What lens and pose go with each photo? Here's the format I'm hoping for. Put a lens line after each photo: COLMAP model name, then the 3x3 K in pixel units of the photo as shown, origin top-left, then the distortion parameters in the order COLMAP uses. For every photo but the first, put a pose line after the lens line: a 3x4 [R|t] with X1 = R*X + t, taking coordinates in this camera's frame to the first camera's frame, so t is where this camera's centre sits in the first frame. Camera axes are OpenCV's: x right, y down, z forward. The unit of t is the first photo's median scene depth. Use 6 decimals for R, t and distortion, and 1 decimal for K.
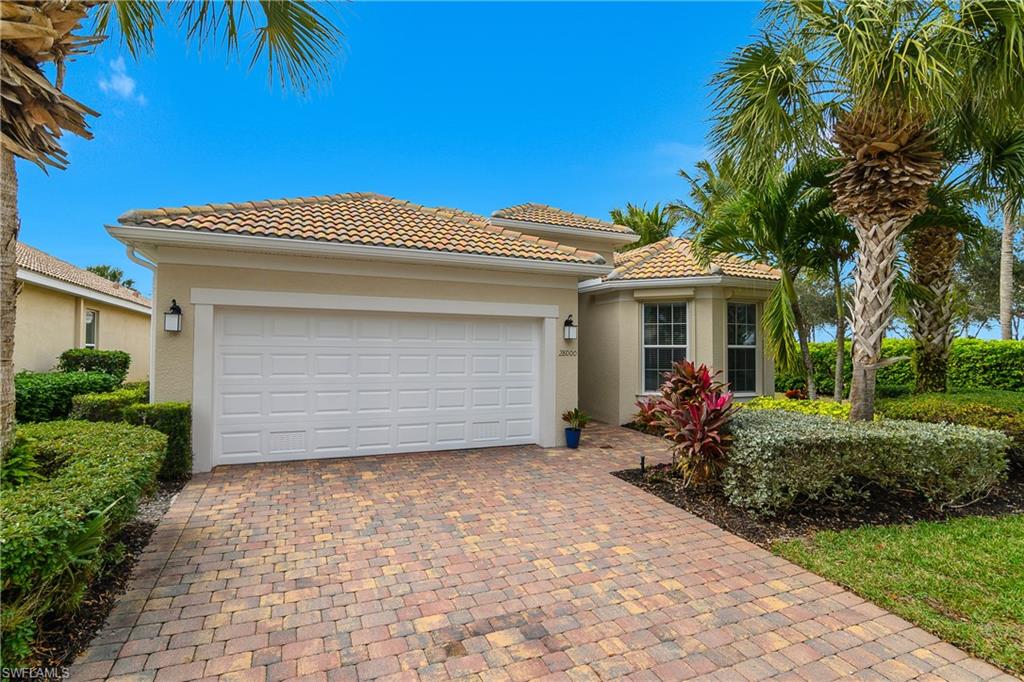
lens RADIAL K [[444.7, 0, 599.4], [0, 444.7, 345.7], [0, 0, 1]] dist [-0.007519, -0.000438]
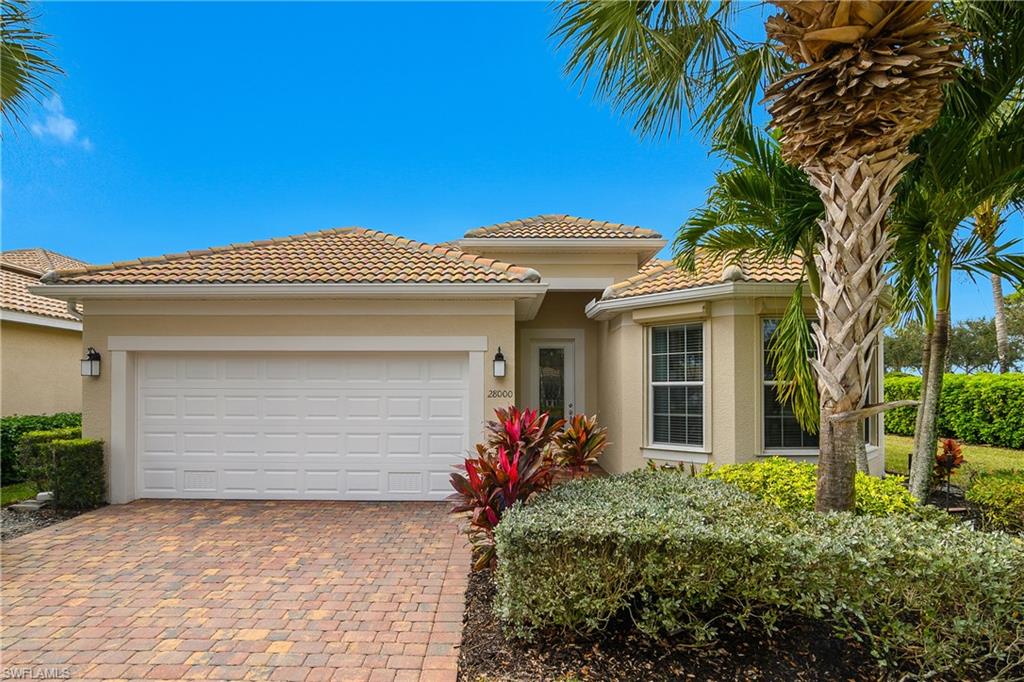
lens RADIAL K [[512.1, 0, 595.3], [0, 512.1, 392.1], [0, 0, 1]] dist [-0.028538, 0.006622]
pose [[0.926344, -0.004330, -0.376654, 0.578860], [0.009876, 0.999869, 0.012794, 0.004088], [0.376550, -0.015572, 0.926266, 0.254077]]
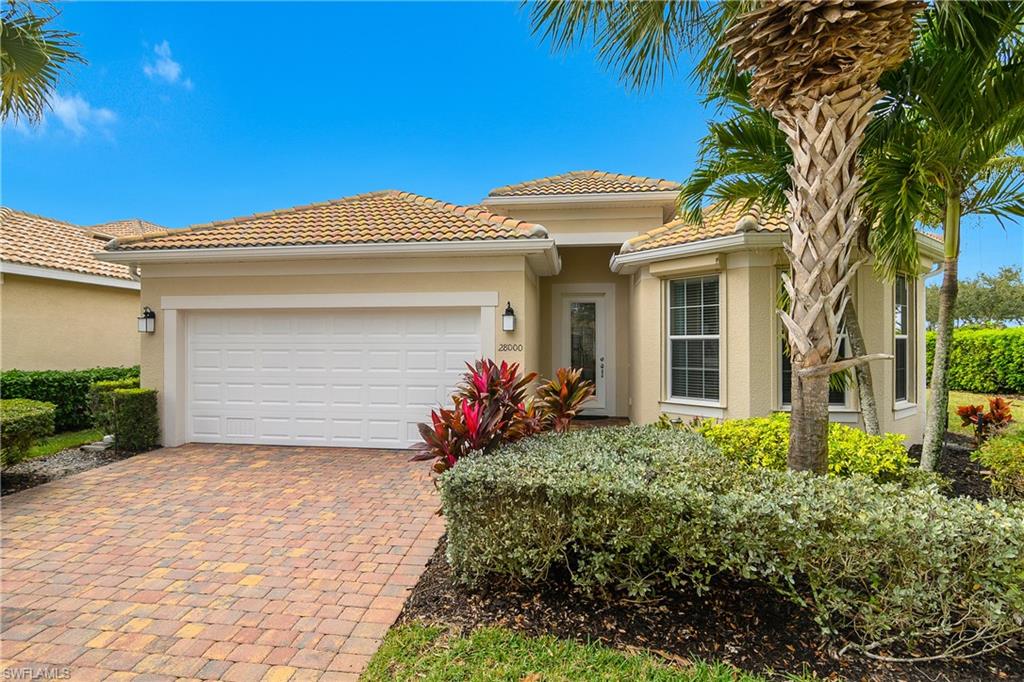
lens RADIAL K [[512.1, 0, 605.9], [0, 512.1, 347.5], [0, 0, 1]] dist [-0.028538, 0.006622]
pose [[0.876451, -0.004118, -0.481474, 0.714970], [0.012516, 0.999820, 0.014233, 0.006324], [0.481329, -0.018501, 0.876345, 0.315013]]
